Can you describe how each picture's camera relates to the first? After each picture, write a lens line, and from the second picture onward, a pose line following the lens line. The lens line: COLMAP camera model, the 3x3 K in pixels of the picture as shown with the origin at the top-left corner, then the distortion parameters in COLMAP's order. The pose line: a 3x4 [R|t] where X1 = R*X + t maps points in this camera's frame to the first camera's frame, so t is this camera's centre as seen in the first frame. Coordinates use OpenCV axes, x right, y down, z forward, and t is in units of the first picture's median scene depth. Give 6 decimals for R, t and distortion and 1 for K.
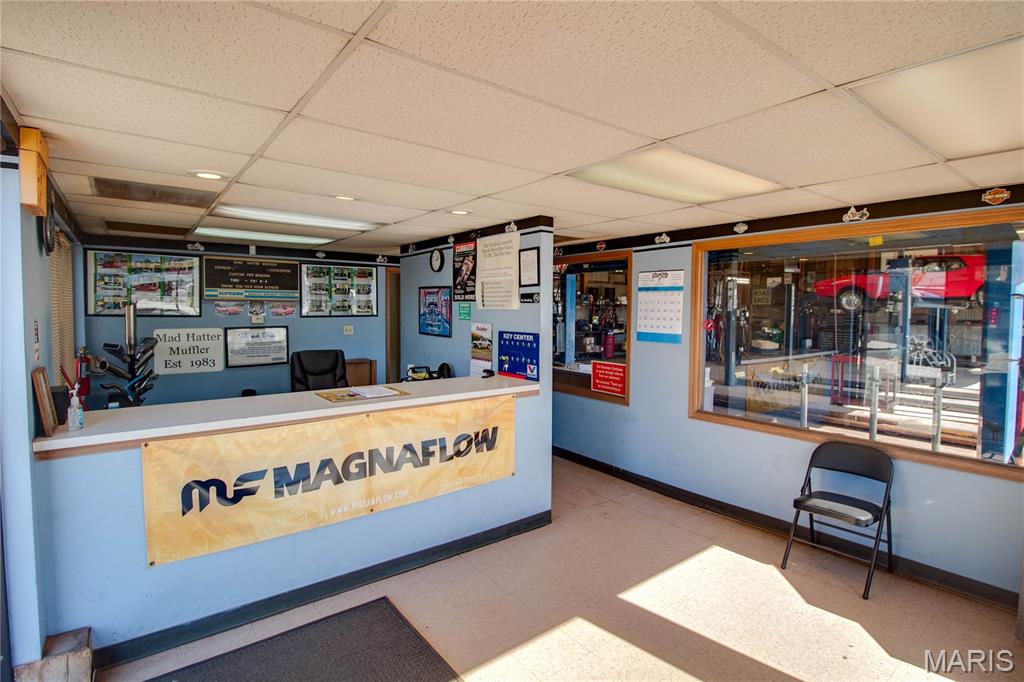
lens RADIAL K [[504.8, 0, 519.5], [0, 504.8, 334.0], [0, 0, 1]] dist [0.002200, -0.008371]
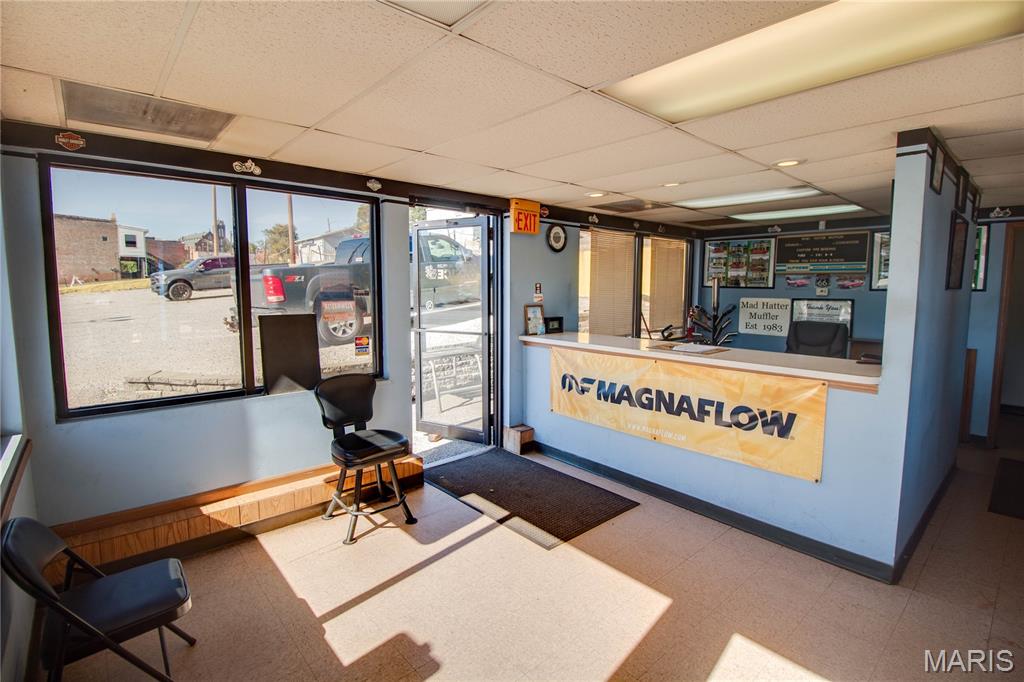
lens RADIAL K [[504.8, 0, 521.1], [0, 504.8, 338.1], [0, 0, 1]] dist [0.002200, -0.008371]
pose [[0.059105, 0.097384, -0.993490, 0.750181], [-0.057541, 0.993908, 0.094001, 0.006027], [0.996592, 0.051611, 0.064349, 0.488206]]
